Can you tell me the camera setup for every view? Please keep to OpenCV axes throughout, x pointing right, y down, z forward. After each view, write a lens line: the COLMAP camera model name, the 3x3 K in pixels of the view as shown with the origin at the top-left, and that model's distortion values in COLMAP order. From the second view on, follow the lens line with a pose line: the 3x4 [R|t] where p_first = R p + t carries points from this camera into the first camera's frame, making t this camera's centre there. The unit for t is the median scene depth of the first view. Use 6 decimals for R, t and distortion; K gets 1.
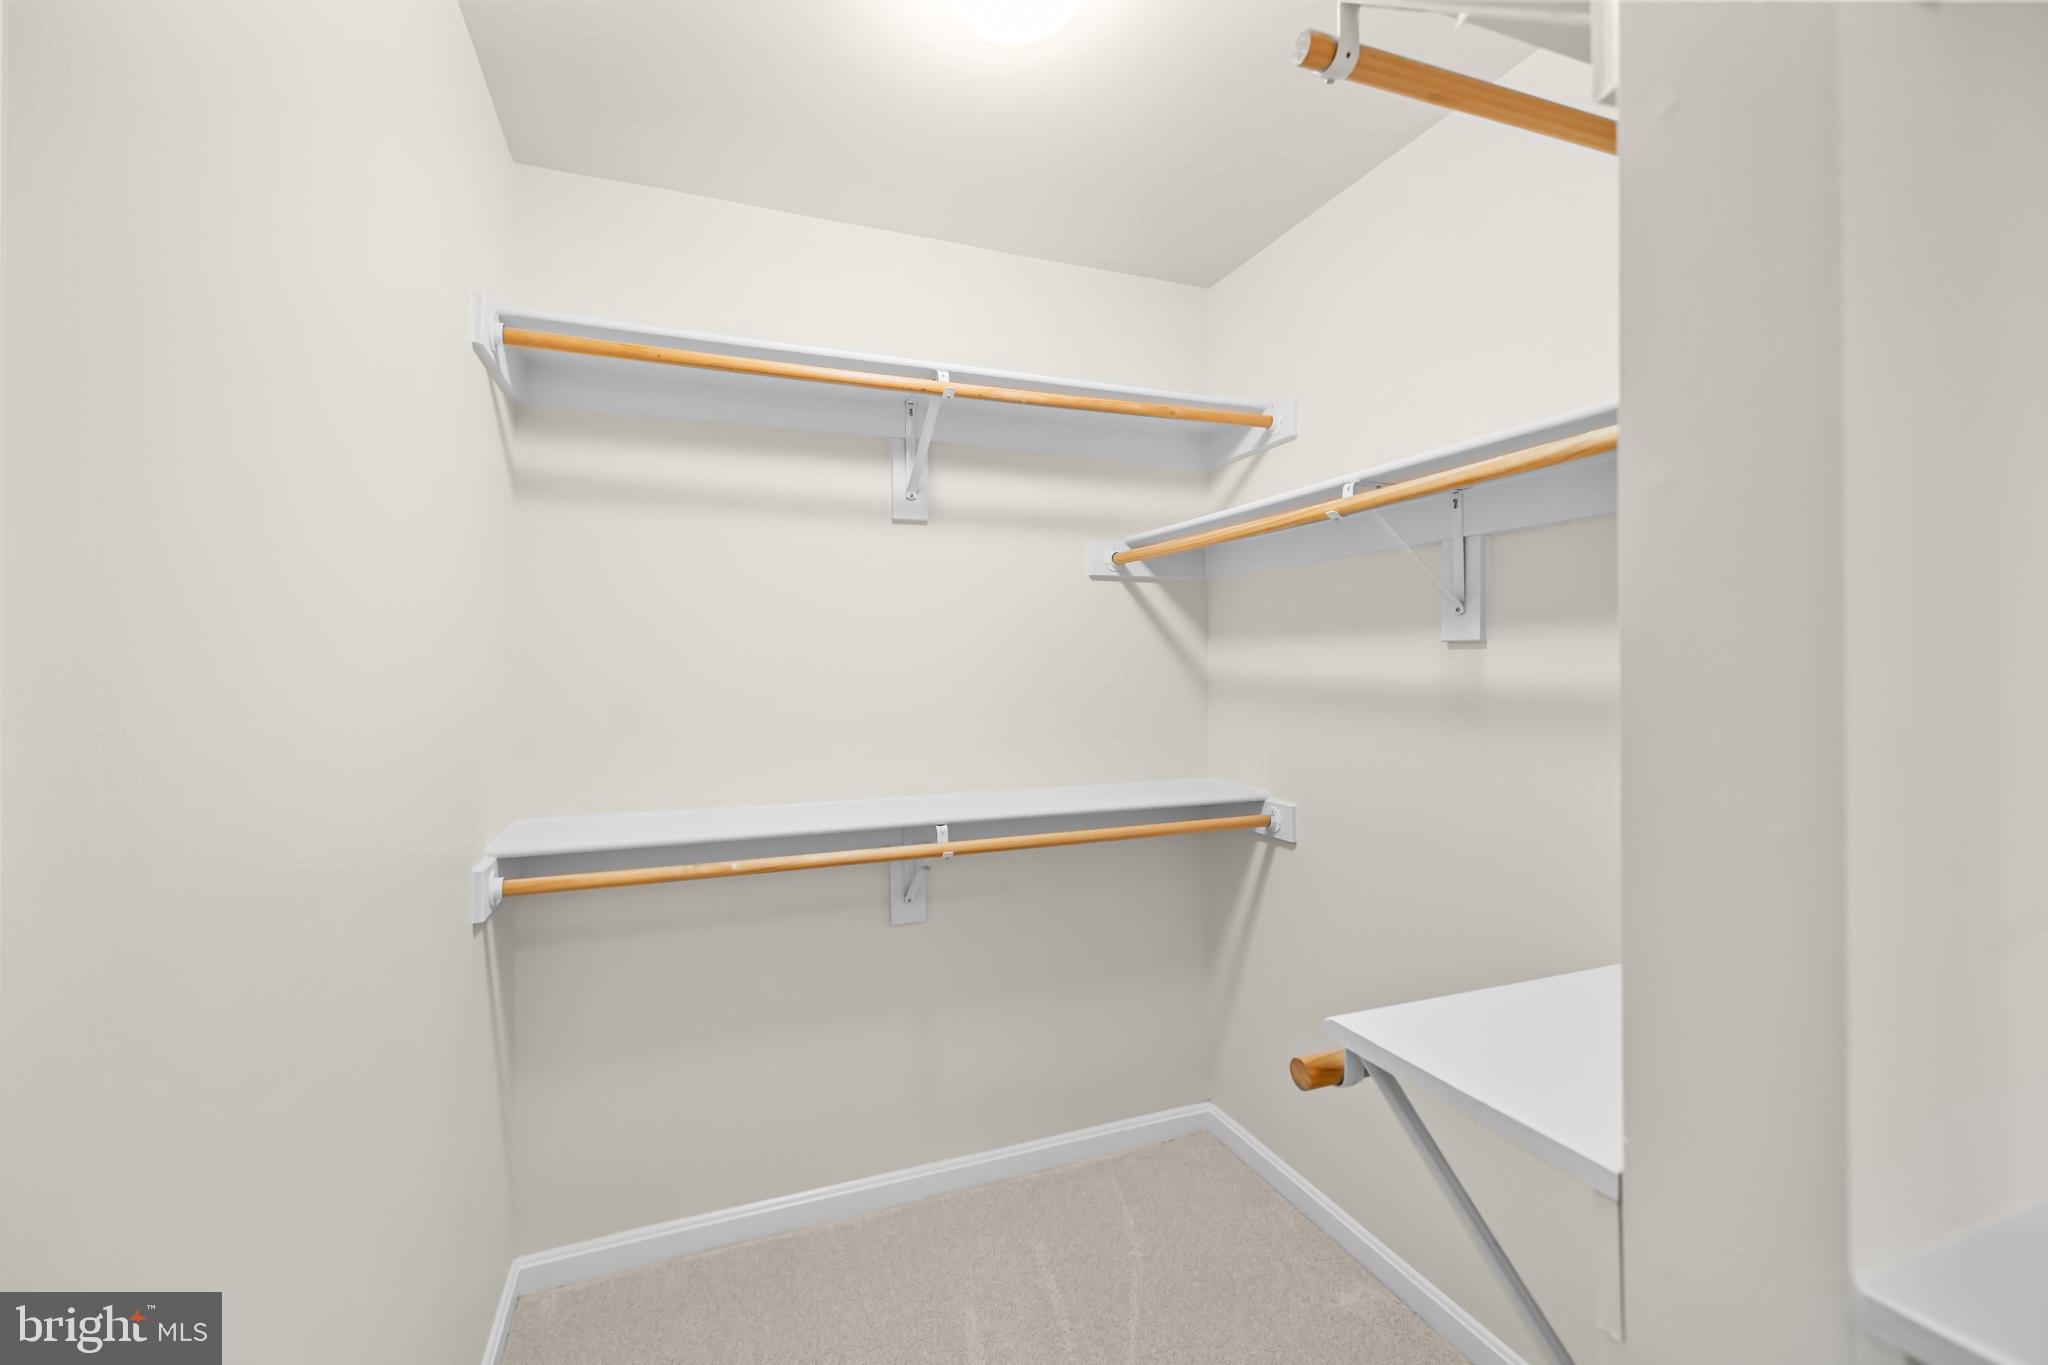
lens RADIAL K [[875.2, 0, 1021.5], [0, 875.2, 679.3], [0, 0, 1]] dist [0.002310, -0.000021]
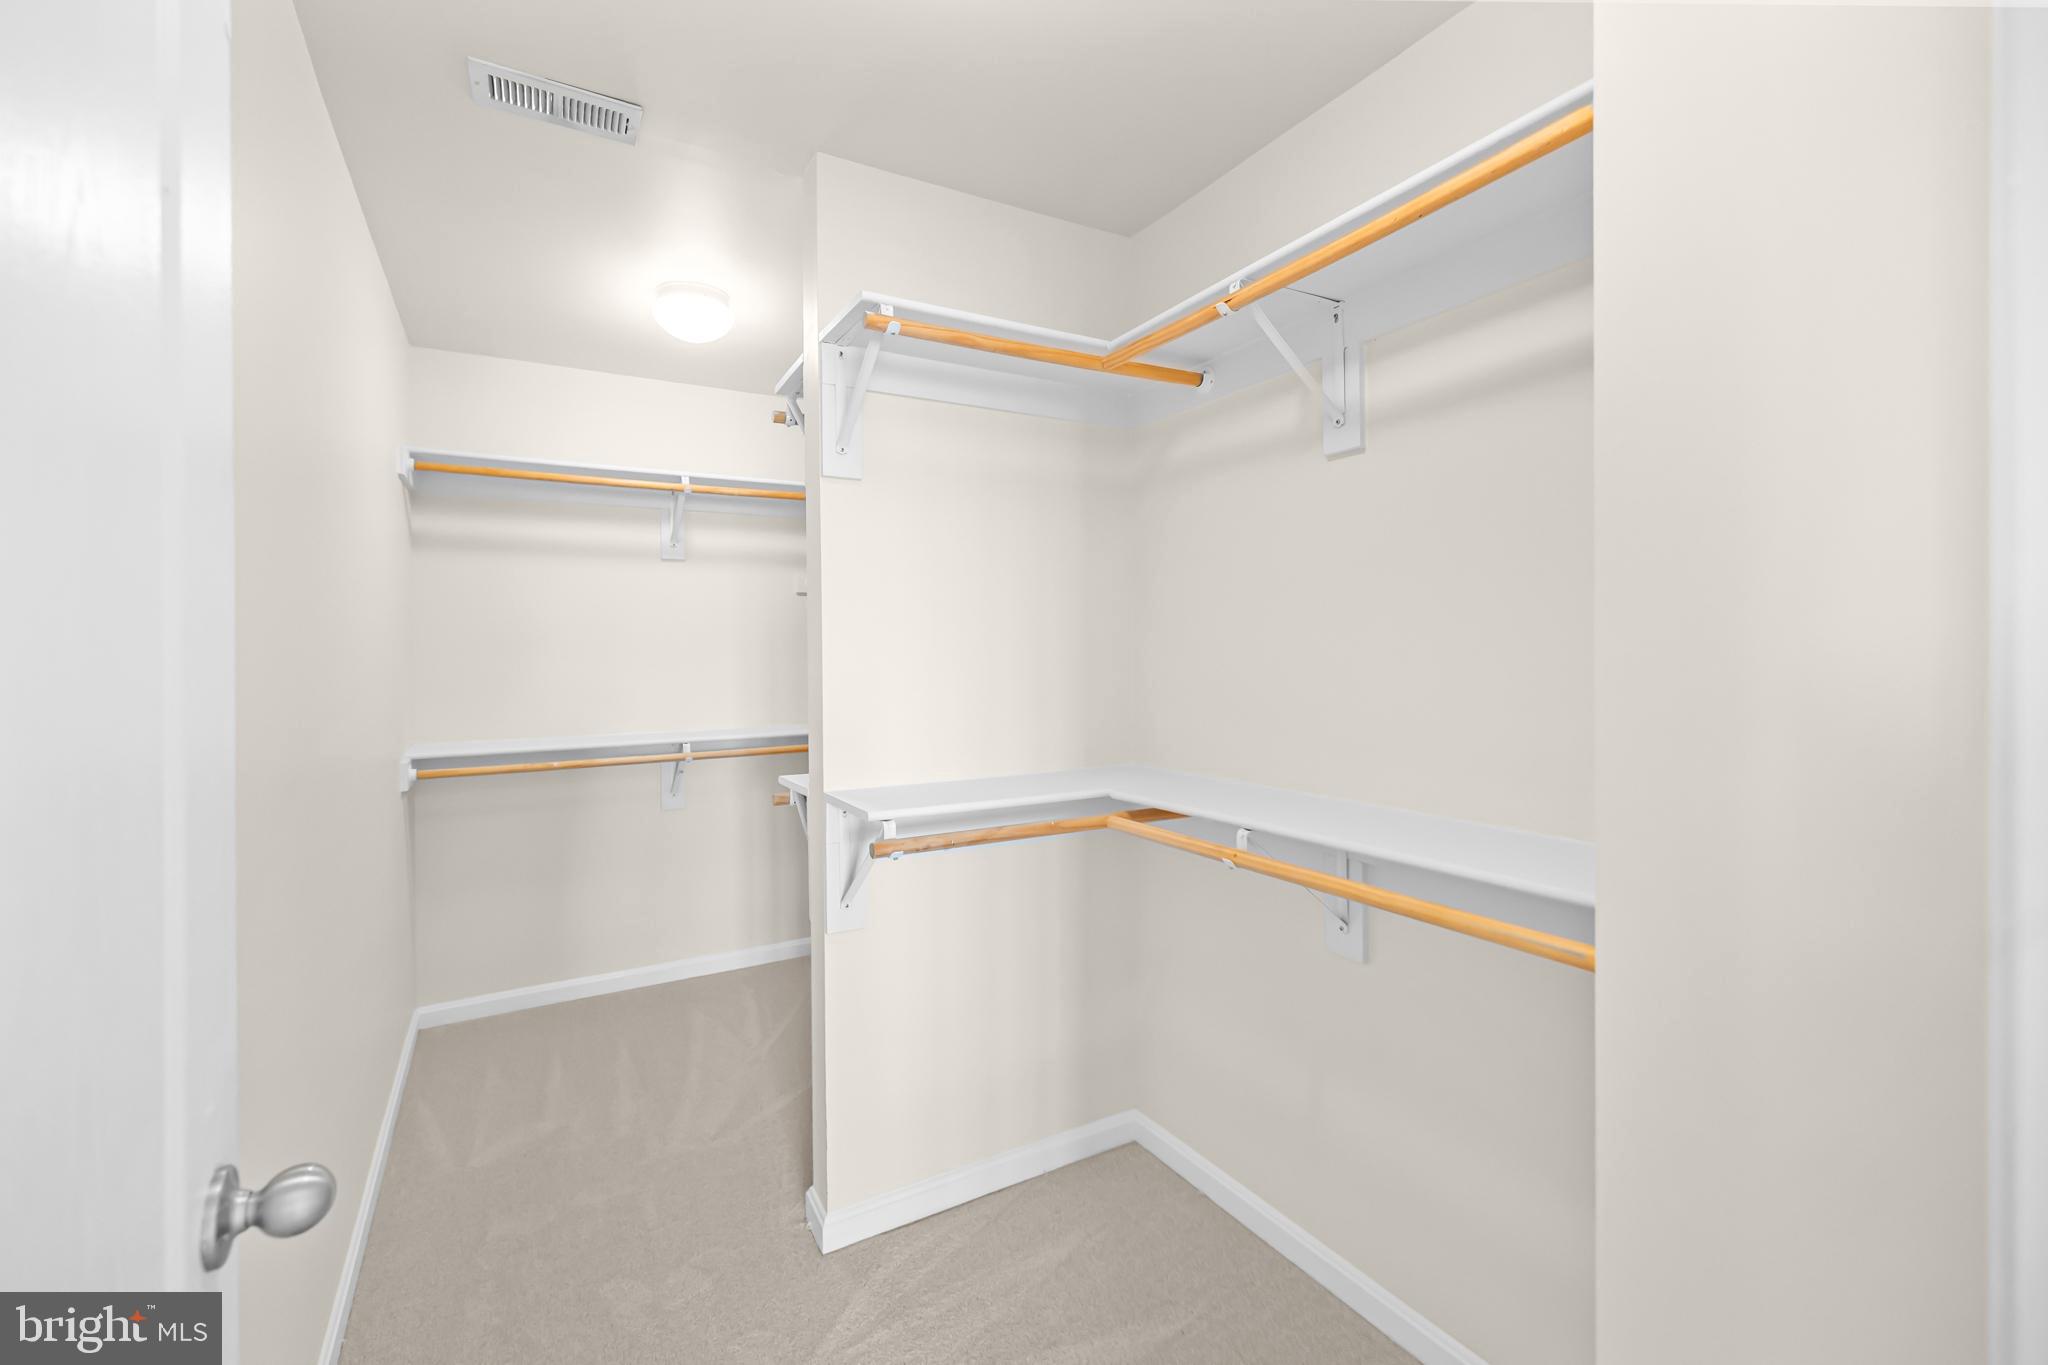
lens RADIAL K [[875.2, 0, 1026.7], [0, 875.2, 663.5], [0, 0, 1]] dist [0.002310, -0.000021]
pose [[0.986721, -0.010276, 0.162099, 0.300339], [0.010931, 0.999935, -0.003148, 0.026030], [-0.162056, 0.004878, 0.986769, -0.829003]]
